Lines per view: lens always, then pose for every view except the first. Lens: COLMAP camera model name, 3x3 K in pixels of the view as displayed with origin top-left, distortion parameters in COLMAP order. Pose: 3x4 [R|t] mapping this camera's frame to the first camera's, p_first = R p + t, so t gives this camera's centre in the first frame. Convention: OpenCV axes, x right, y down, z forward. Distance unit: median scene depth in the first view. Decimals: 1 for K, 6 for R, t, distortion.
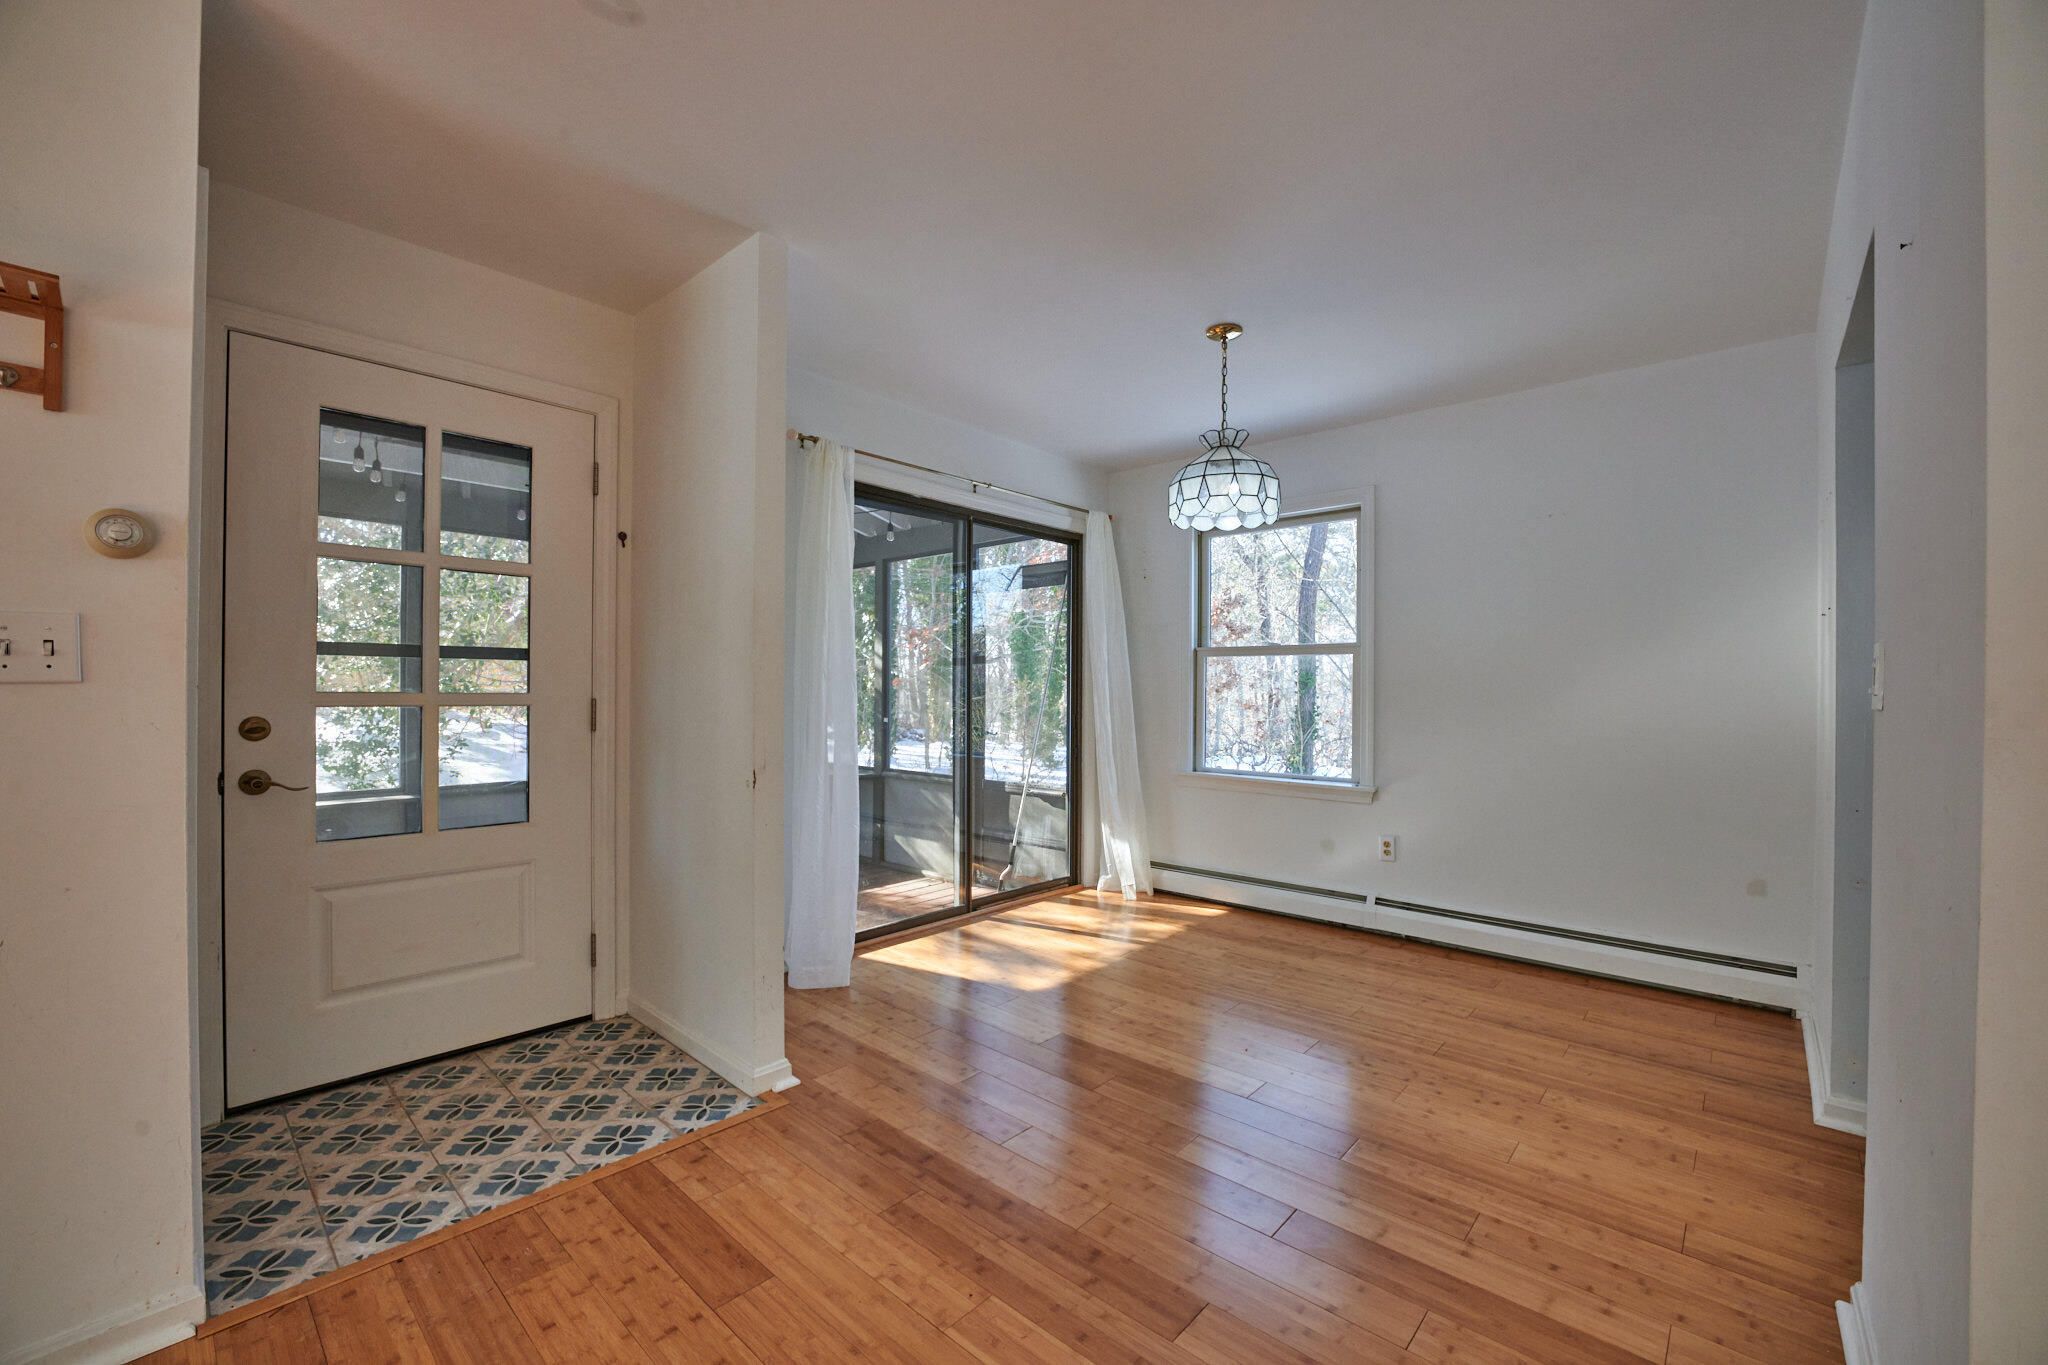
lens RADIAL K [[818.1, 0, 1033.2], [0, 818.1, 693.4], [0, 0, 1]] dist [-0.023201, -0.000339]
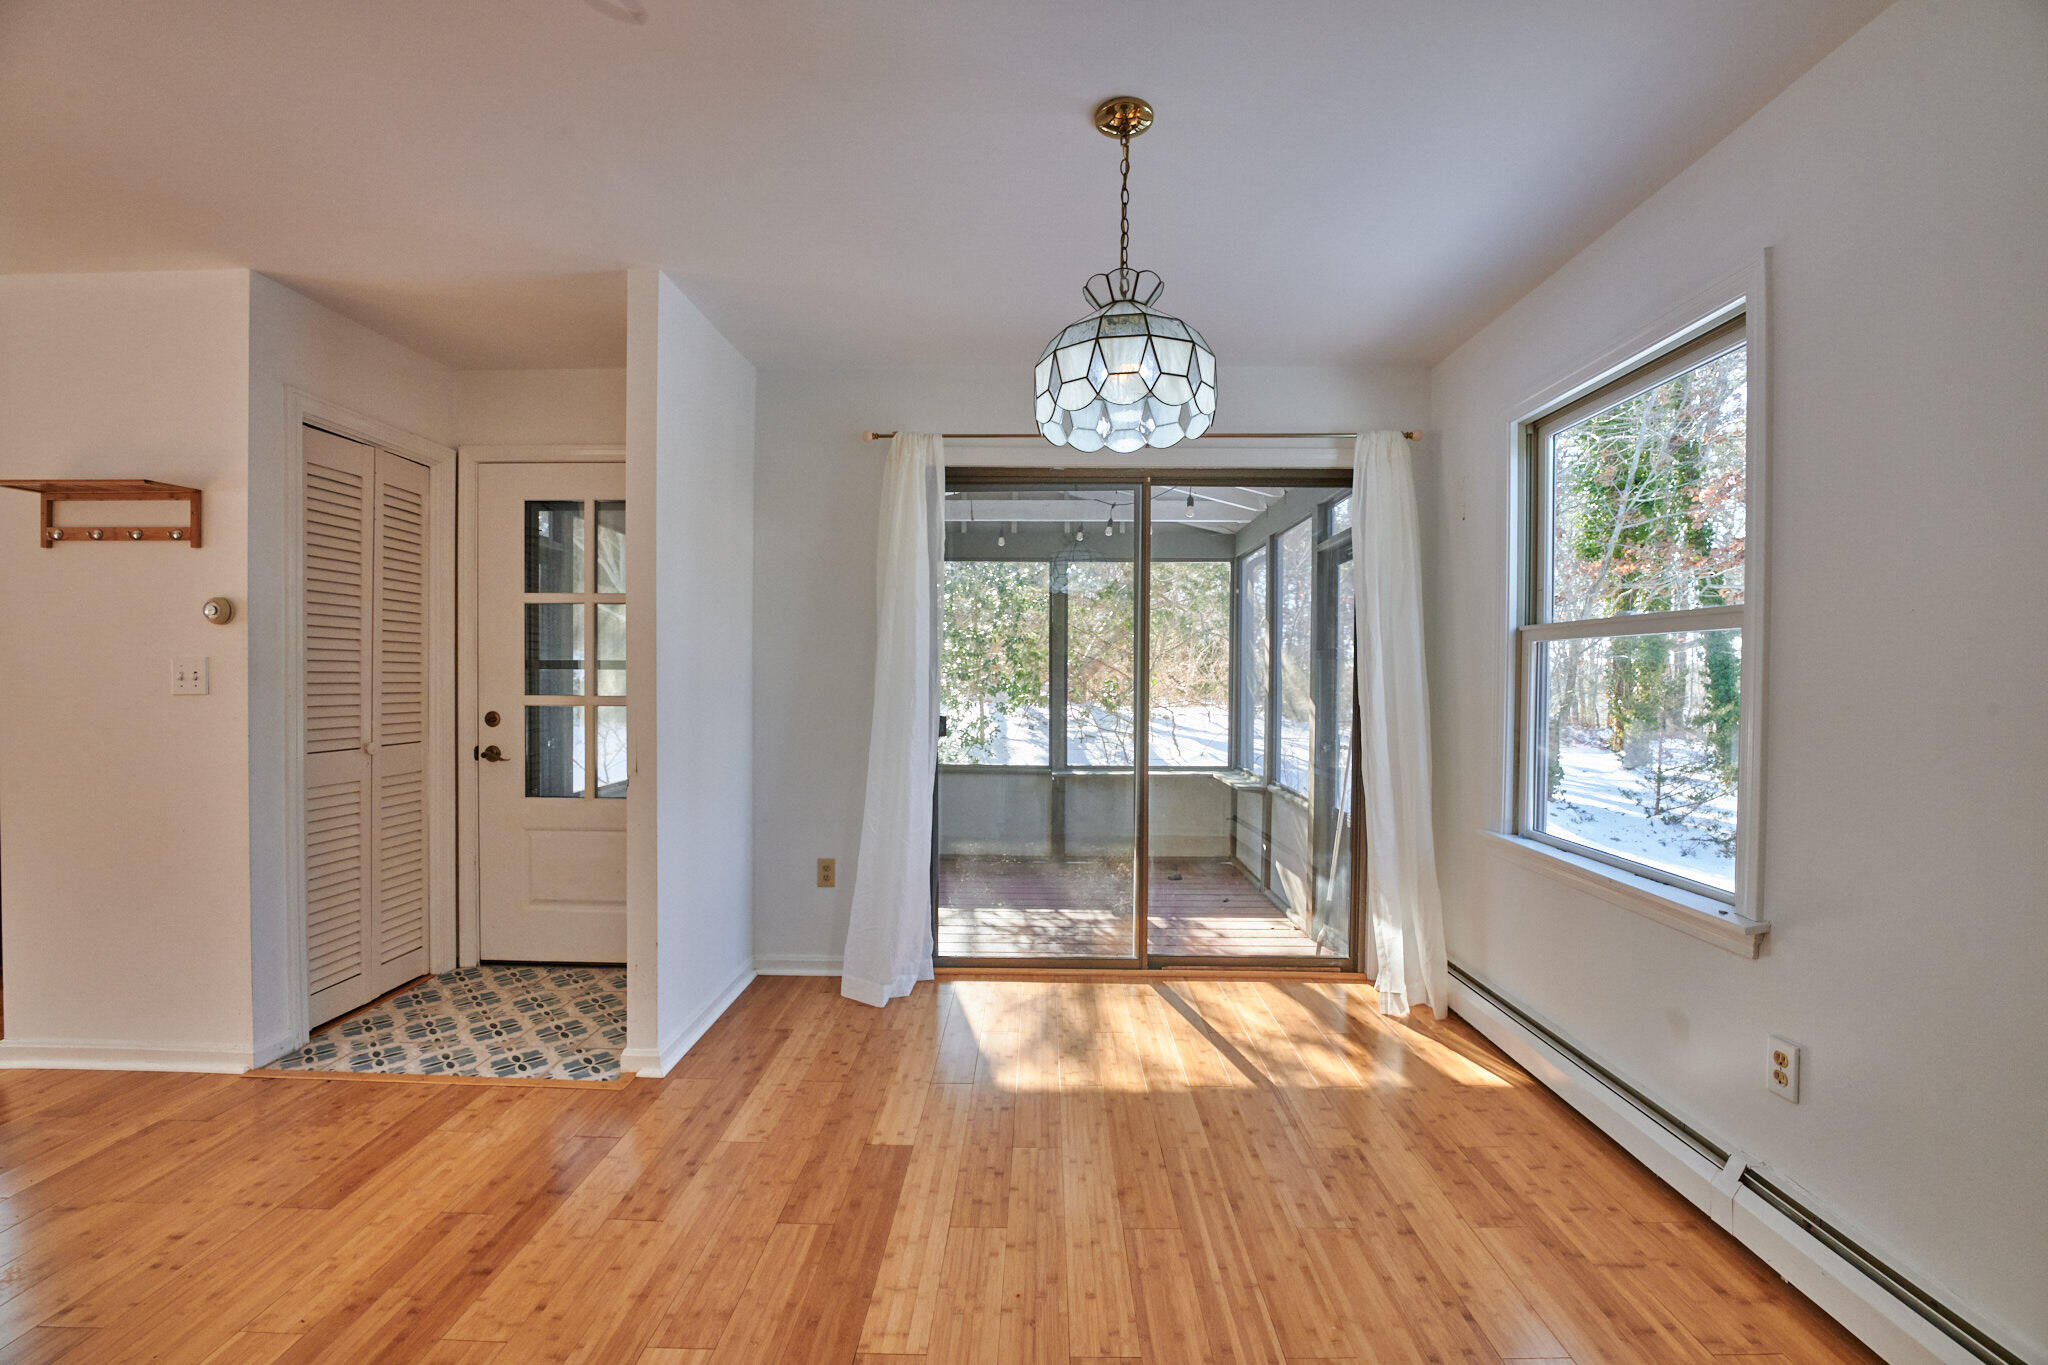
lens RADIAL K [[825.0, 0, 1031.0], [0, 825.0, 691.6], [0, 0, 1]] dist [-0.026851, 0.000349]
pose [[0.659054, 0.010809, -0.752018, 0.840684], [-0.004103, 0.999934, 0.010777, -0.027834], [0.752085, -0.004017, 0.659054, 0.701446]]
